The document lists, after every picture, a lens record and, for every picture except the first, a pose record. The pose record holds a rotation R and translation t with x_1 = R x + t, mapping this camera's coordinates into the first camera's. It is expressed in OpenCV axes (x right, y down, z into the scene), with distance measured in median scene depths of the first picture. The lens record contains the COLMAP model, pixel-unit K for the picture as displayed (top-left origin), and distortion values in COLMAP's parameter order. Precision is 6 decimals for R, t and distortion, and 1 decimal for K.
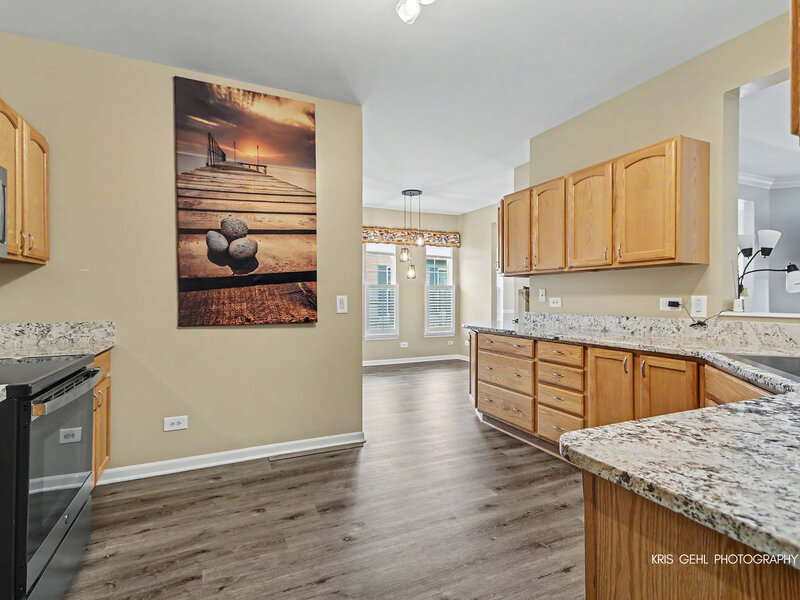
lens RADIAL K [[415.9, 0, 399.8], [0, 415.9, 295.7], [0, 0, 1]] dist [0.025751, 0.000145]
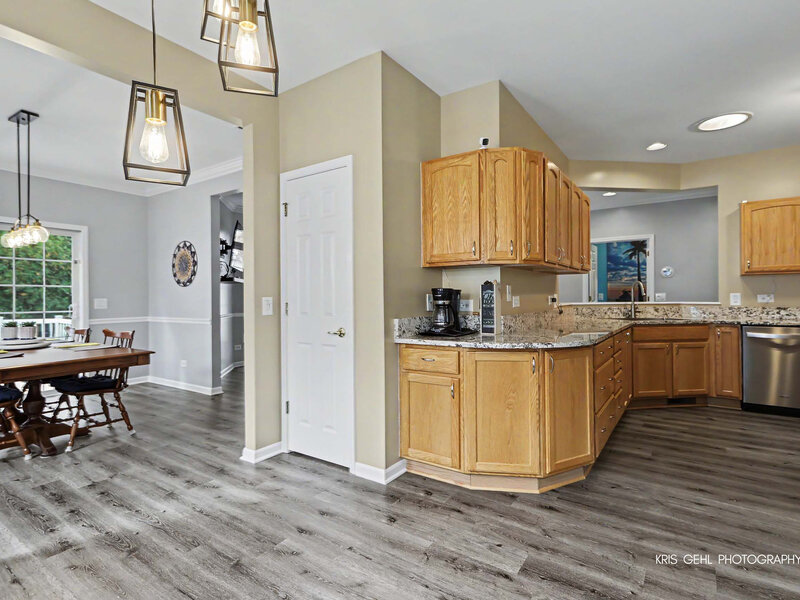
lens RADIAL K [[415.9, 0, 399.8], [0, 415.9, 295.7], [0, 0, 1]] dist [0.025751, 0.000145]
pose [[-0.510941, 0.008843, 0.859570, -0.123855], [0.003811, 0.999961, -0.008021, 0.004540], [-0.859607, -0.000822, -0.510955, 0.823035]]
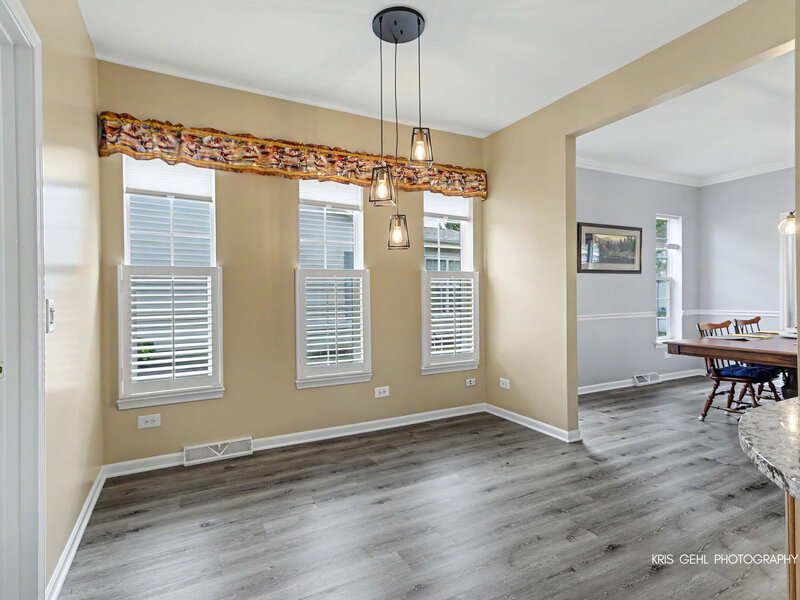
lens RADIAL K [[415.9, 0, 399.8], [0, 415.9, 295.7], [0, 0, 1]] dist [0.025751, 0.000145]
pose [[0.998399, -0.009724, 0.055718, 0.004891], [0.009588, 0.999950, 0.002709, 0.003074], [-0.055741, -0.002171, 0.998443, 0.493748]]
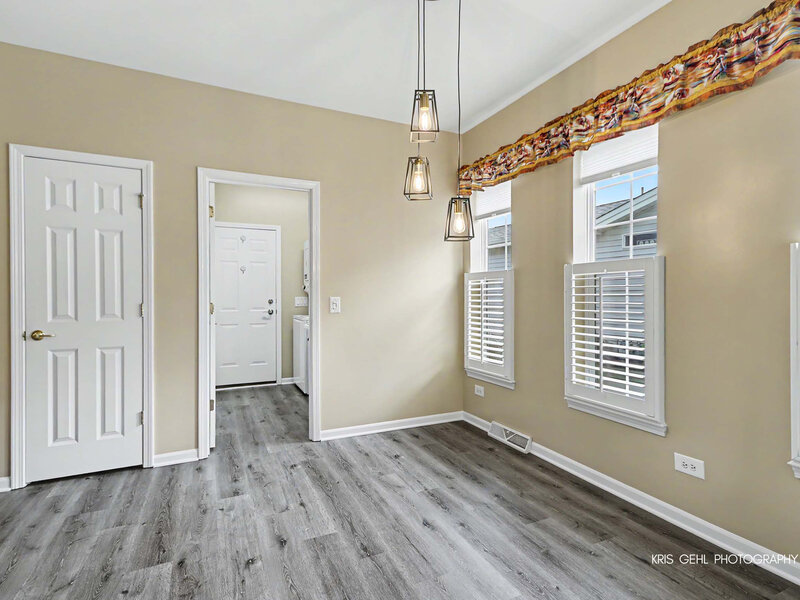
lens RADIAL K [[415.9, 0, 399.8], [0, 415.9, 295.7], [0, 0, 1]] dist [0.025751, 0.000145]
pose [[0.007172, 0.003854, -0.999967, 0.290954], [0.008589, 0.999955, 0.003916, -0.000271], [0.999937, -0.008617, 0.007139, 0.783872]]
